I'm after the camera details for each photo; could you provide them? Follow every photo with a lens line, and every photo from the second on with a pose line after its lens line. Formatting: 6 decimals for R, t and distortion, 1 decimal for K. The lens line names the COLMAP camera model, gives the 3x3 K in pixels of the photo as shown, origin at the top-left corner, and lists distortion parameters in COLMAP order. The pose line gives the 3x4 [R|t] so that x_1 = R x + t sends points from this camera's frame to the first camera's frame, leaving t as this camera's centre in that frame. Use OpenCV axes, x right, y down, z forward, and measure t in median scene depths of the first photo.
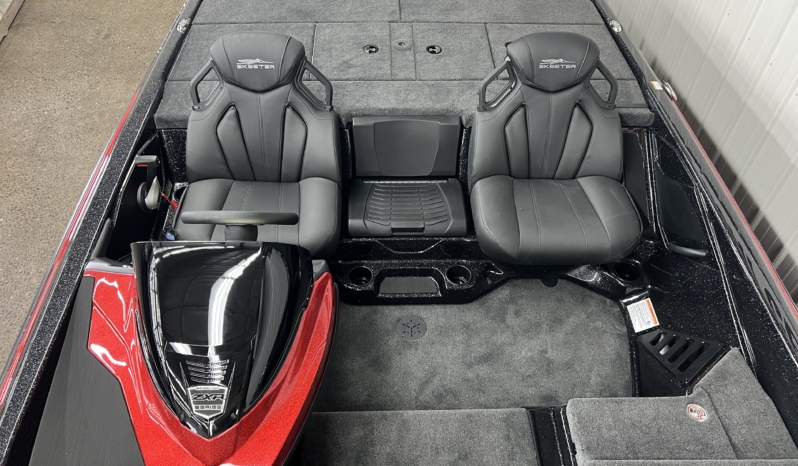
lens RADIAL K [[625.4, 0, 399.2], [0, 625.4, 229.7], [0, 0, 1]] dist [0.047407, -0.041691]
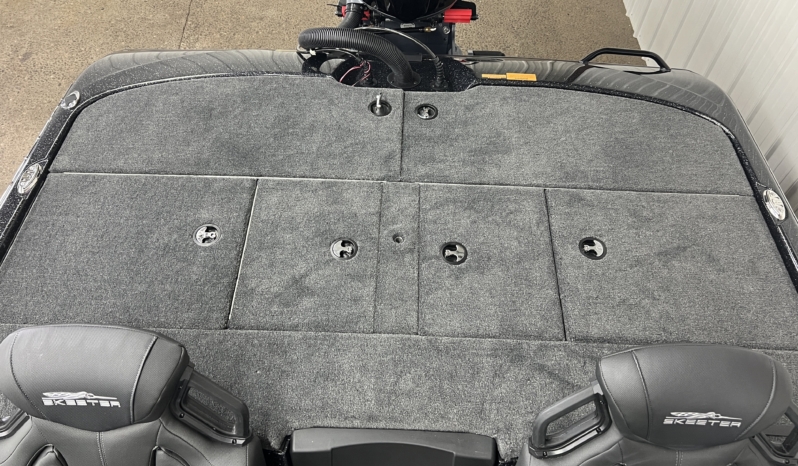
lens RADIAL K [[625.4, 0, 399.1], [0, 625.4, 237.4], [0, 0, 1]] dist [0.047407, -0.041691]
pose [[0.998388, 0.047028, -0.031772, 0.023073], [-0.042513, 0.990566, 0.130272, -0.373850], [0.037599, -0.128711, 0.990969, 0.435399]]
